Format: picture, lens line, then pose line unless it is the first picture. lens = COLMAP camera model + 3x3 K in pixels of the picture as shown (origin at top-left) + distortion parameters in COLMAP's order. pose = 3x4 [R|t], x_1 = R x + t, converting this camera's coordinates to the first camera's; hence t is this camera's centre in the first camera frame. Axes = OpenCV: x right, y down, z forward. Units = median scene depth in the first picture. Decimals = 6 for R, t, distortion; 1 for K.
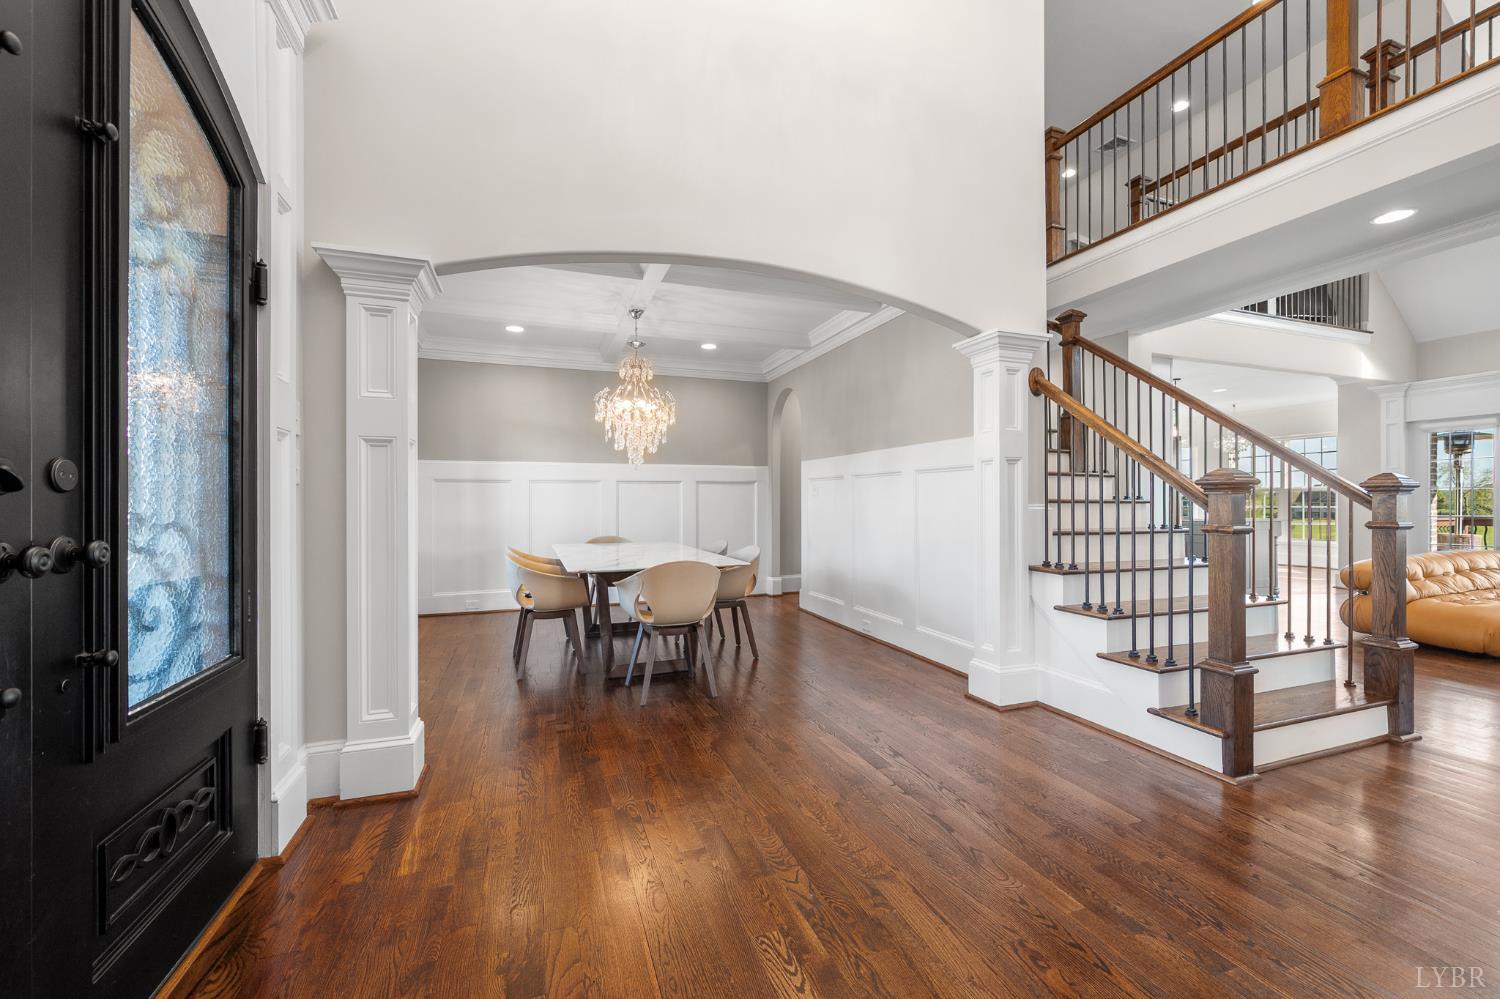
lens RADIAL K [[595.4, 0, 746.9], [0, 595.4, 505.4], [0, 0, 1]] dist [-0.001917, -0.000815]
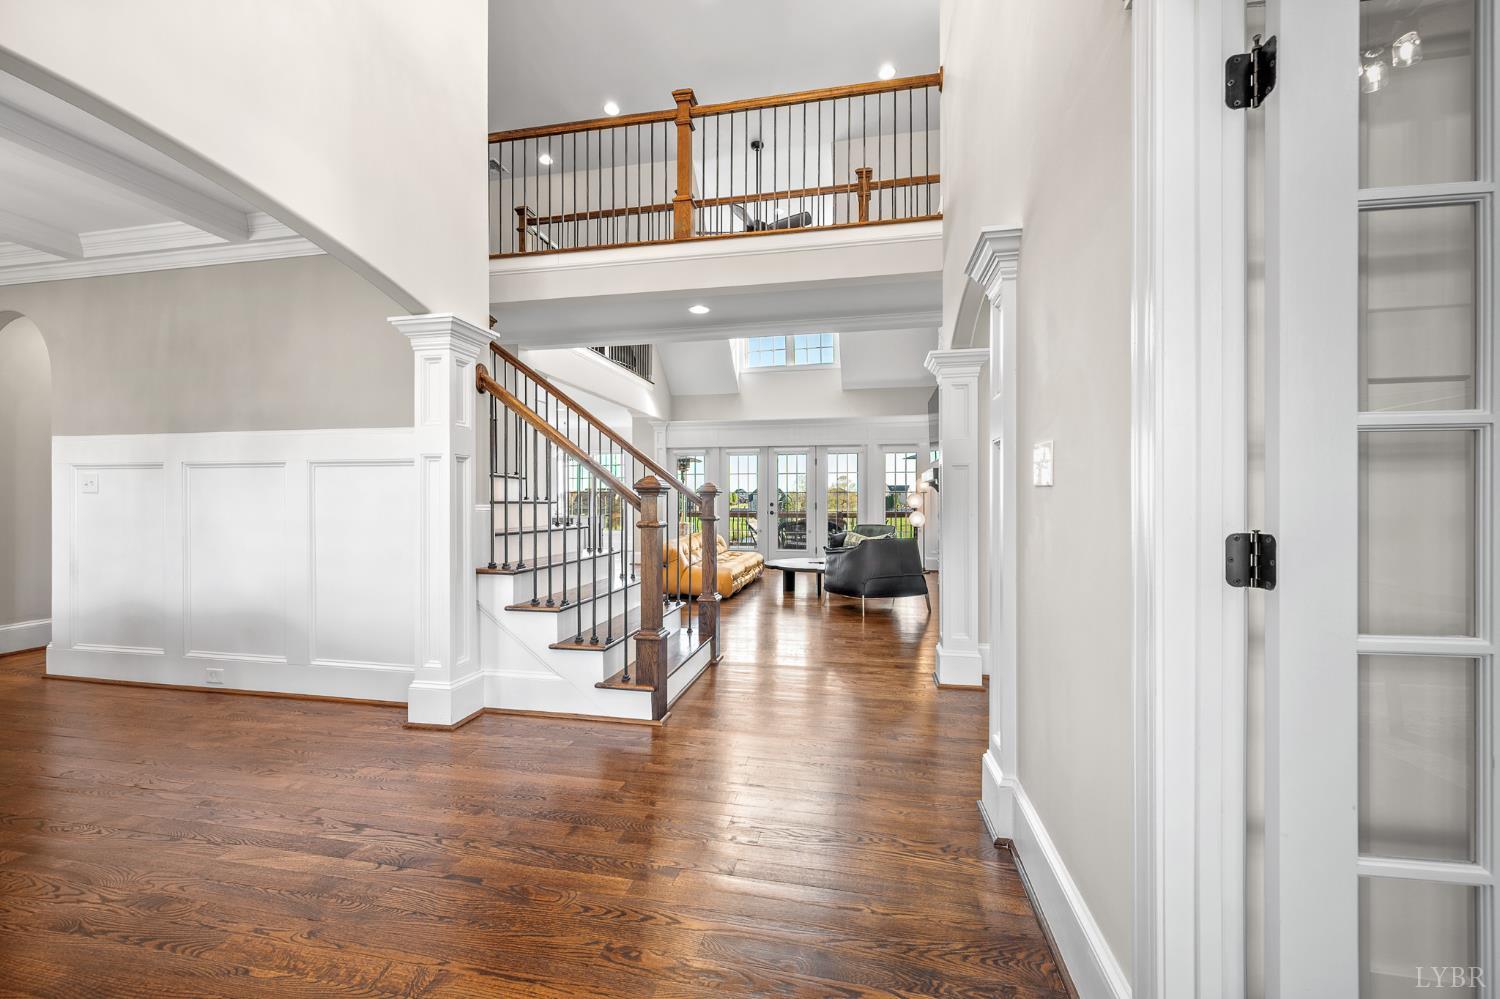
lens RADIAL K [[595.4, 0, 744.9], [0, 595.4, 502.7], [0, 0, 1]] dist [-0.001917, -0.000815]
pose [[0.514695, -0.001336, 0.857372, -0.126402], [0.004793, 0.999988, -0.001319, -0.002252], [-0.857360, 0.004788, 0.514696, 0.135768]]
